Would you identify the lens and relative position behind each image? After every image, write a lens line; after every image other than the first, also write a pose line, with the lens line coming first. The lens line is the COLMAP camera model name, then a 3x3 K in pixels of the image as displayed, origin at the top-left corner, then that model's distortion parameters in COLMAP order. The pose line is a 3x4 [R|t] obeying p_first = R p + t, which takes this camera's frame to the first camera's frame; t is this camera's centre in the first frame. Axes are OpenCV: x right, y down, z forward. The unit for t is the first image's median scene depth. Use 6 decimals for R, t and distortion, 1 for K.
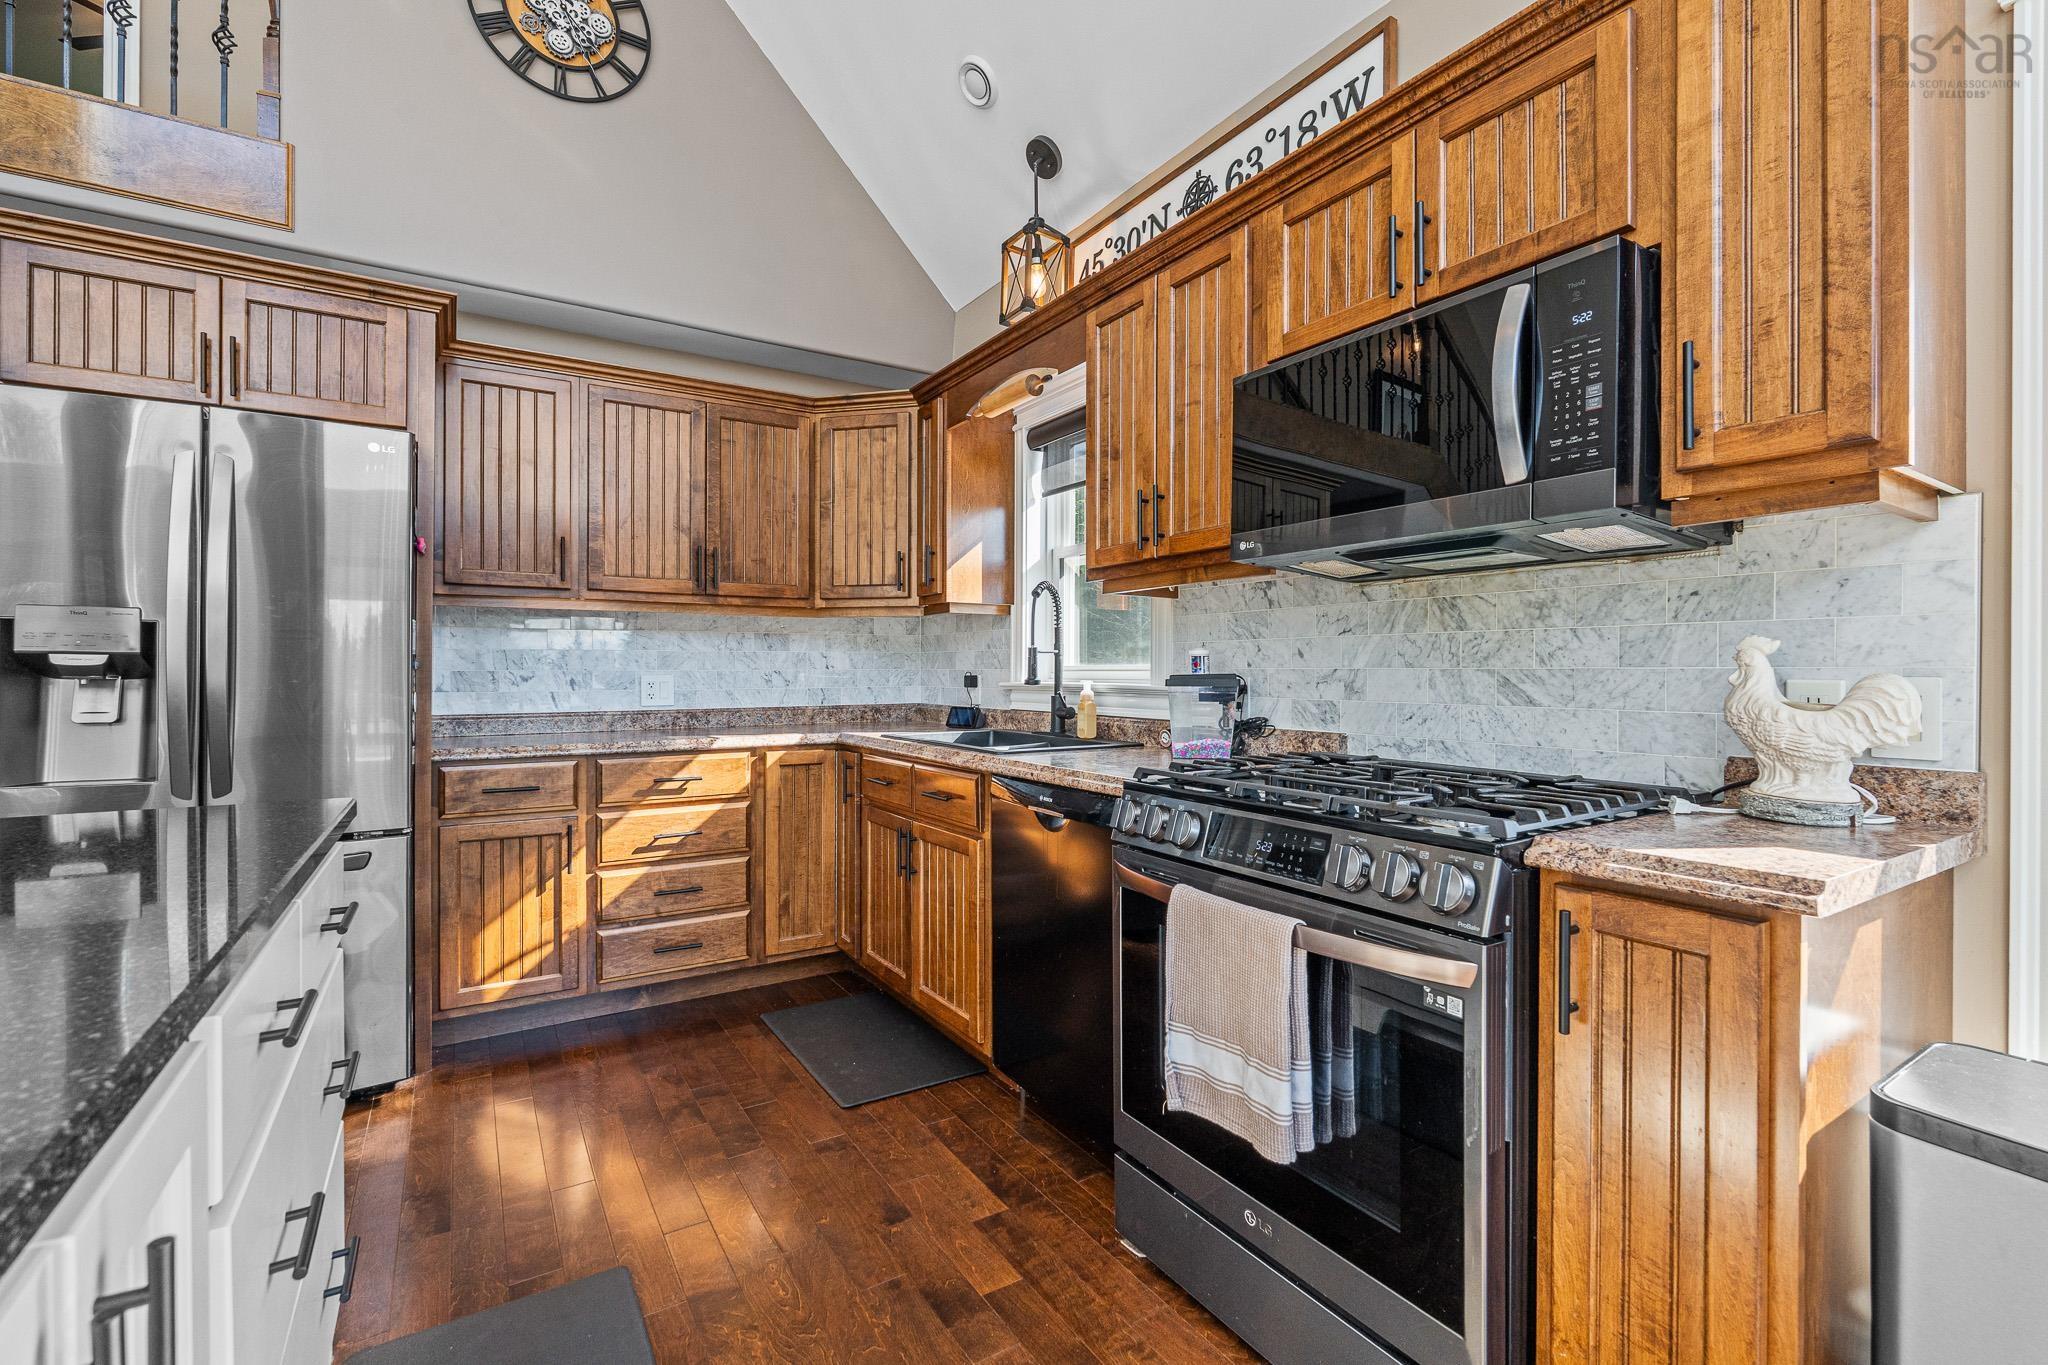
lens RADIAL K [[894.3, 0, 1019.5], [0, 894.3, 674.8], [0, 0, 1]] dist [-0.005873, 0.000567]
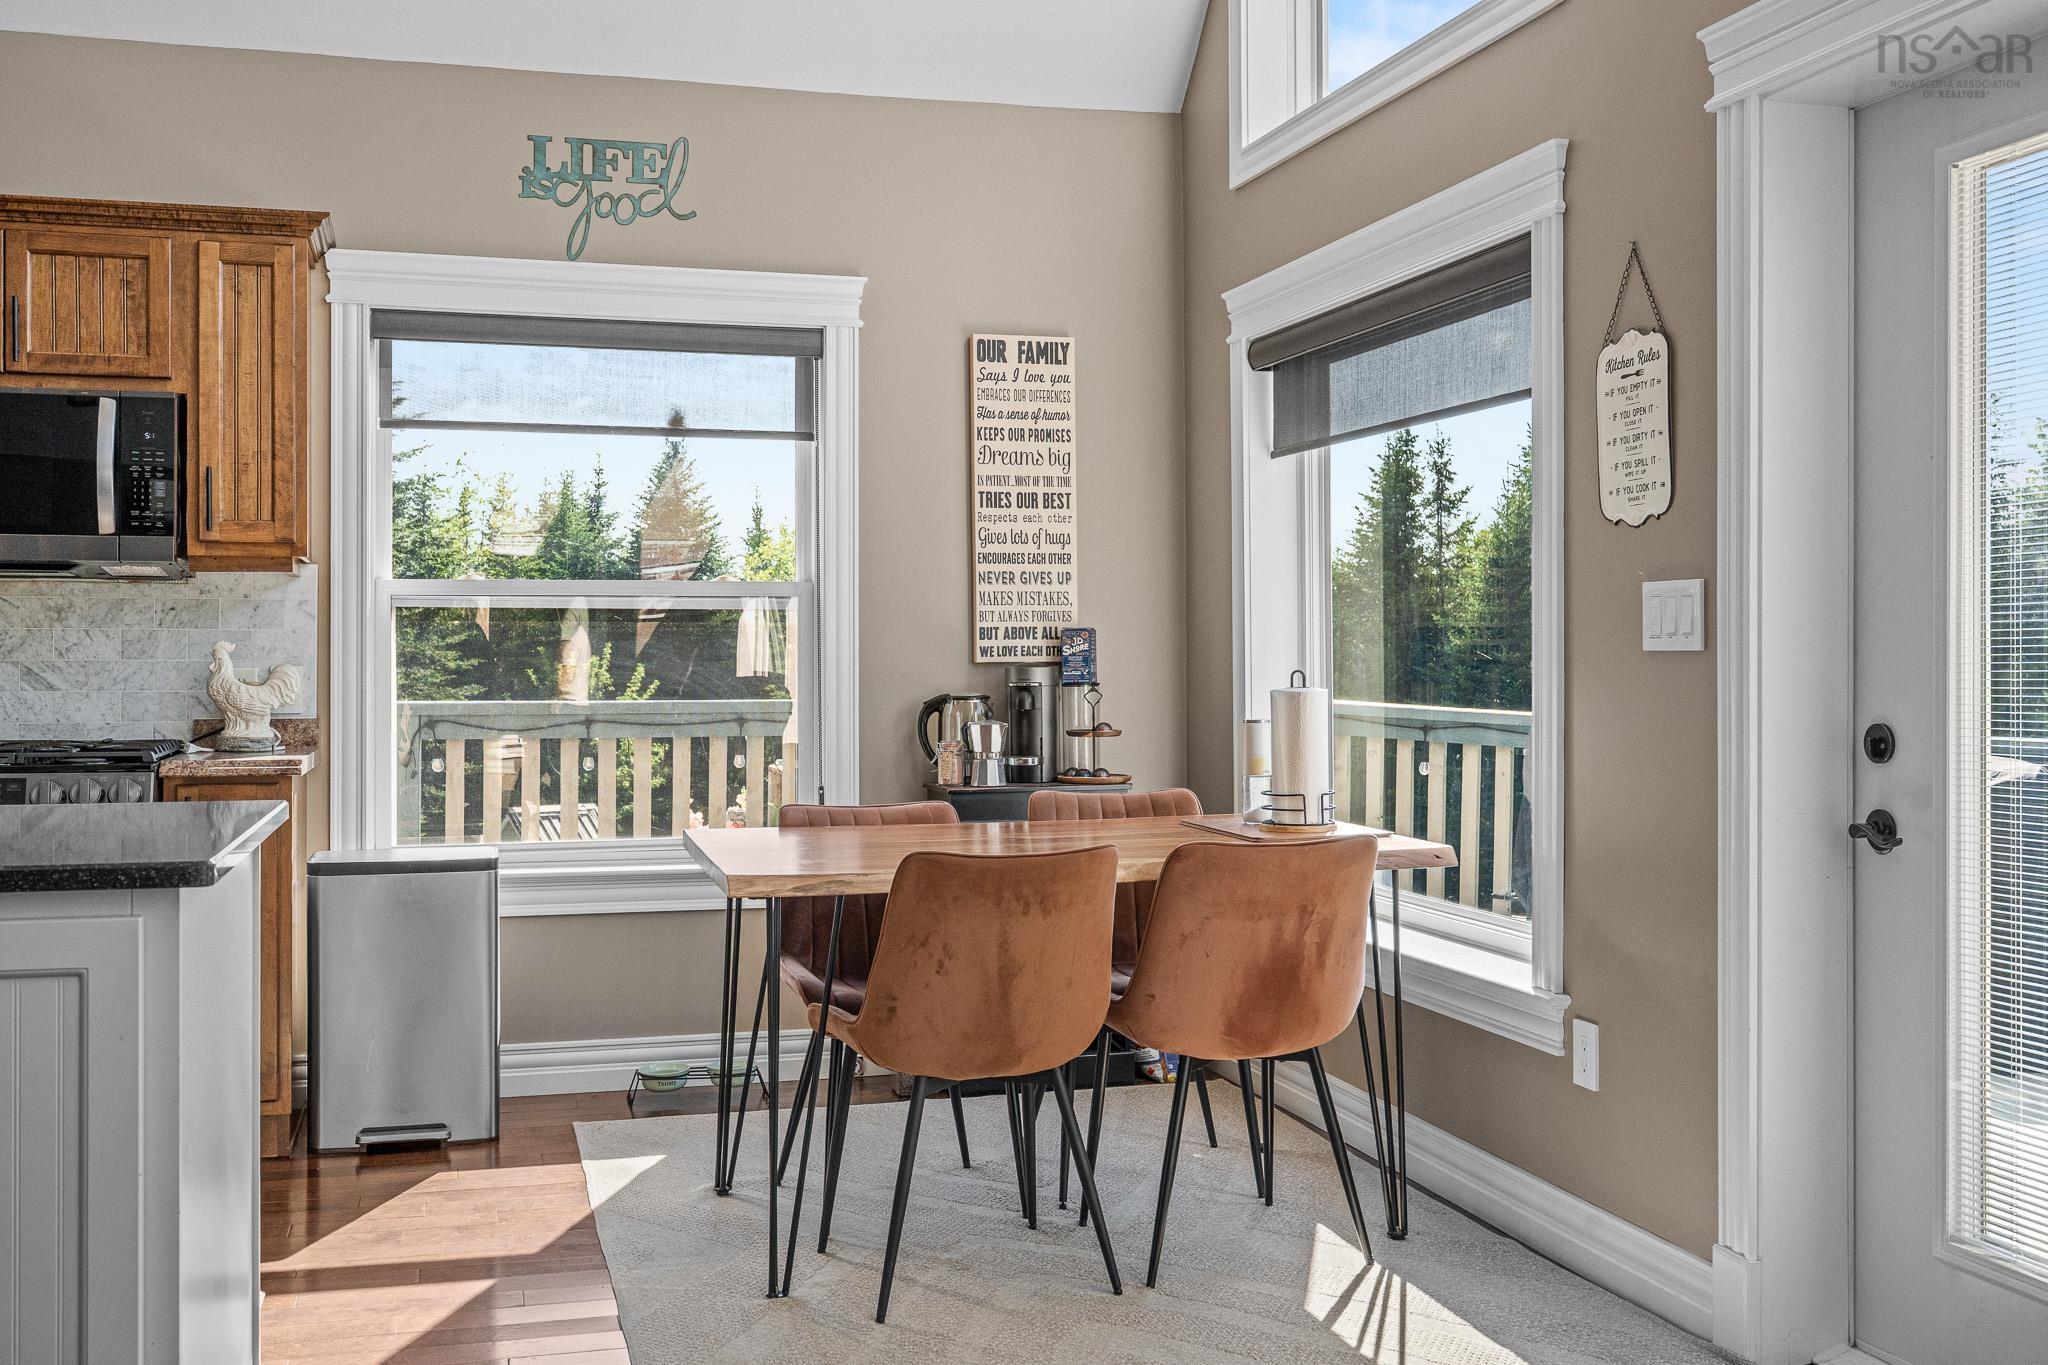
lens RADIAL K [[2016.9, 0, 1014.8], [0, 2016.9, 654.1], [0, 0, 1]] dist [0.002820, 0.008396]
pose [[0.286188, 0.001854, 0.958172, -1.476829], [0.002835, 0.999992, -0.002782, -0.003508], [-0.958169, 0.003513, 0.286180, -0.926118]]
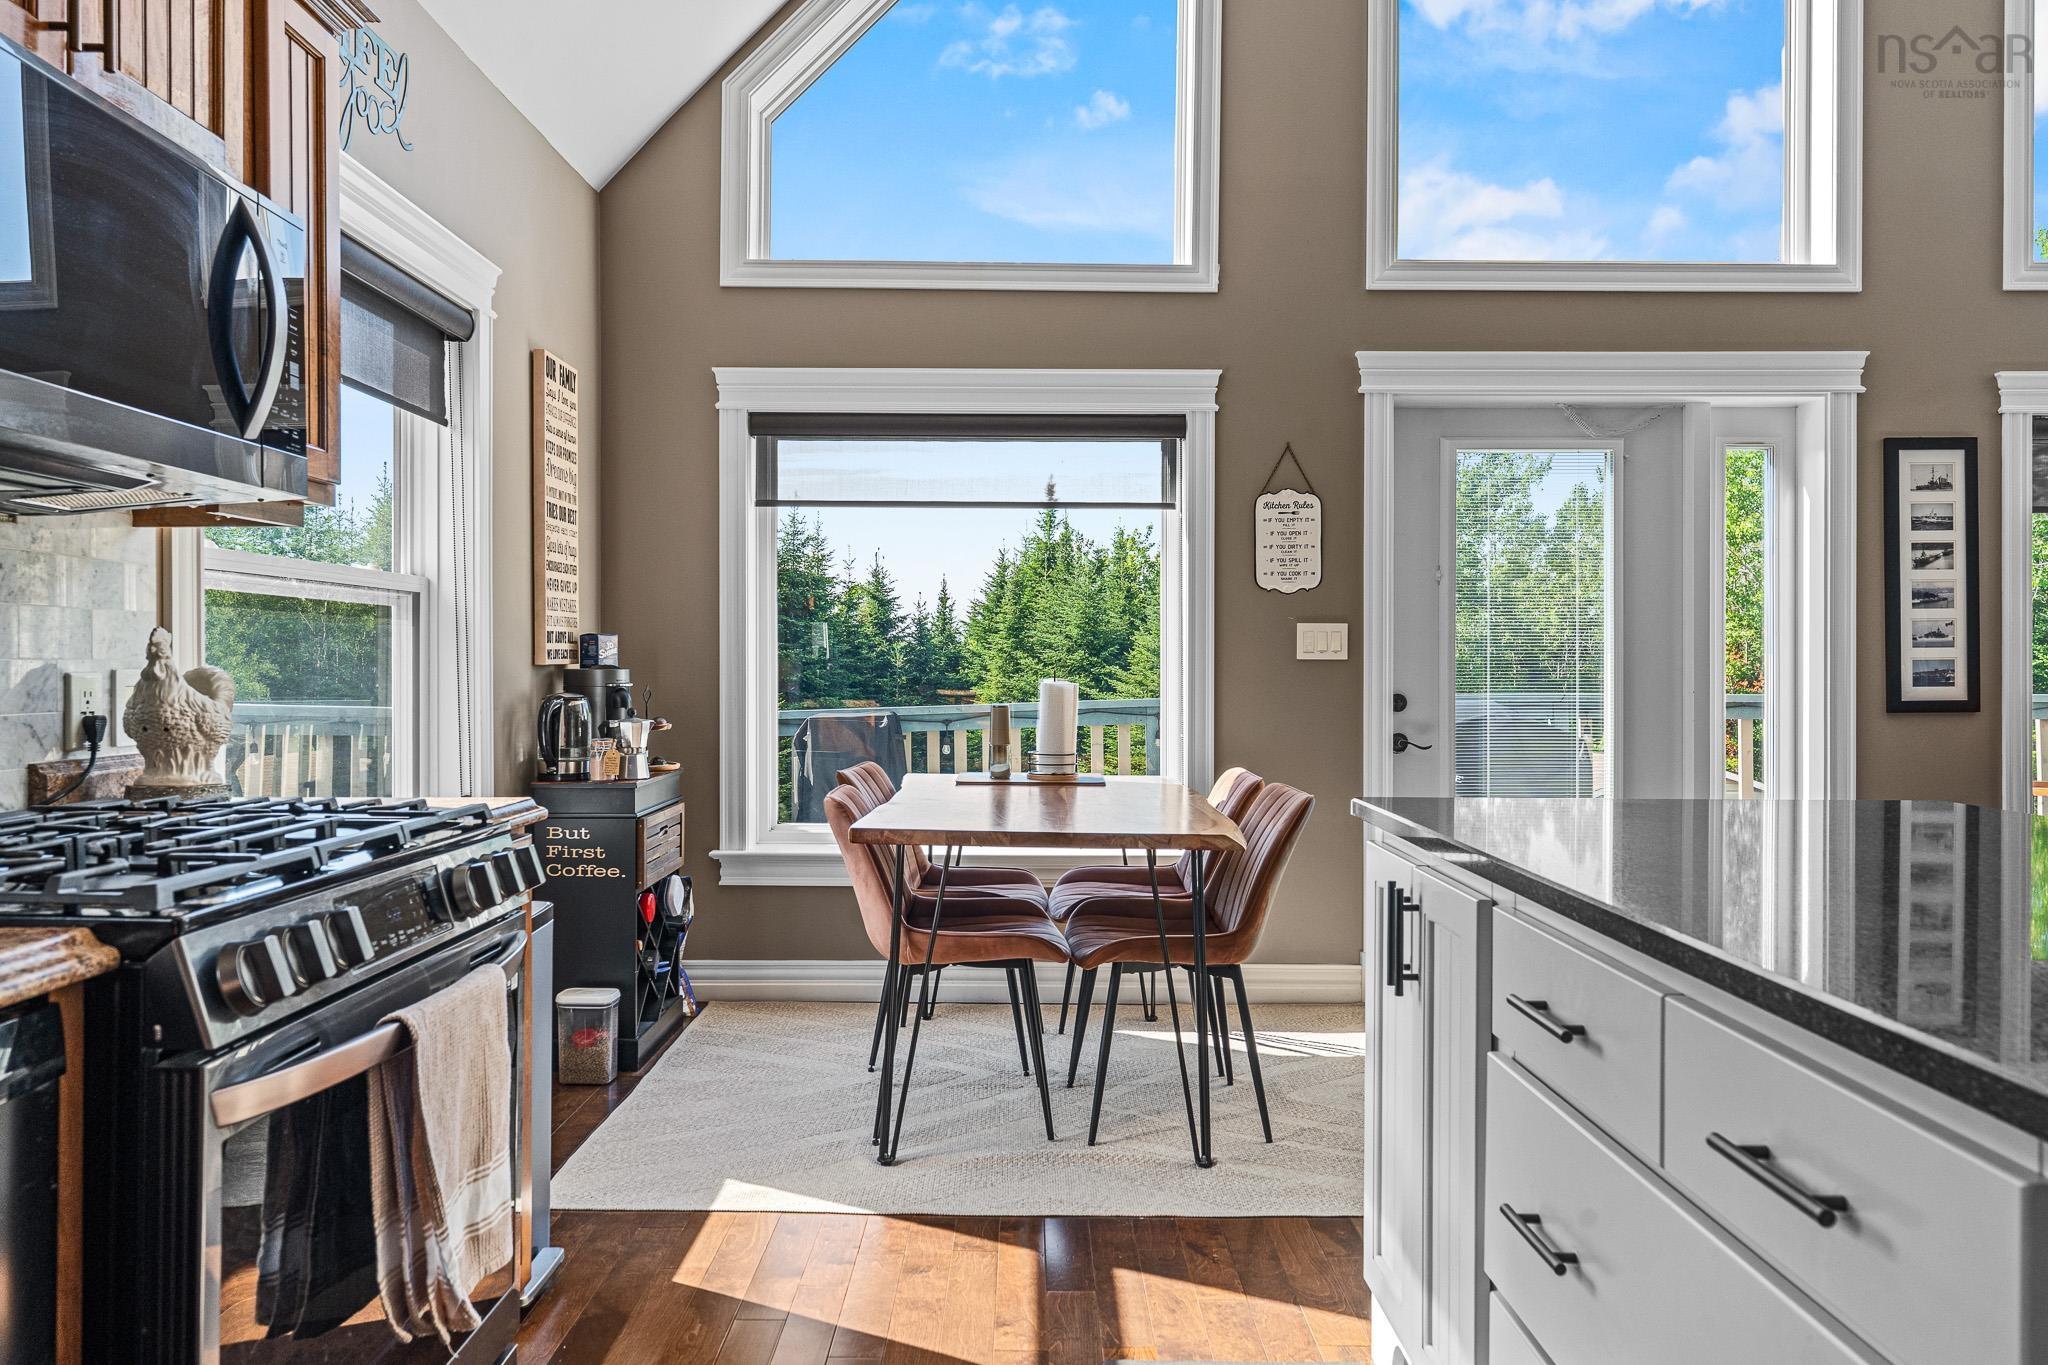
lens RADIAL K [[1370.0, 0, 1023.8], [0, 1370.0, 662.3], [0, 0, 1]] dist [0.000515, 0.001632]
pose [[-0.846296, -0.002125, 0.532709, -0.496994], [-0.001875, 0.999998, 0.001010, -0.006011], [-0.532710, -0.000144, -0.846298, 1.149489]]
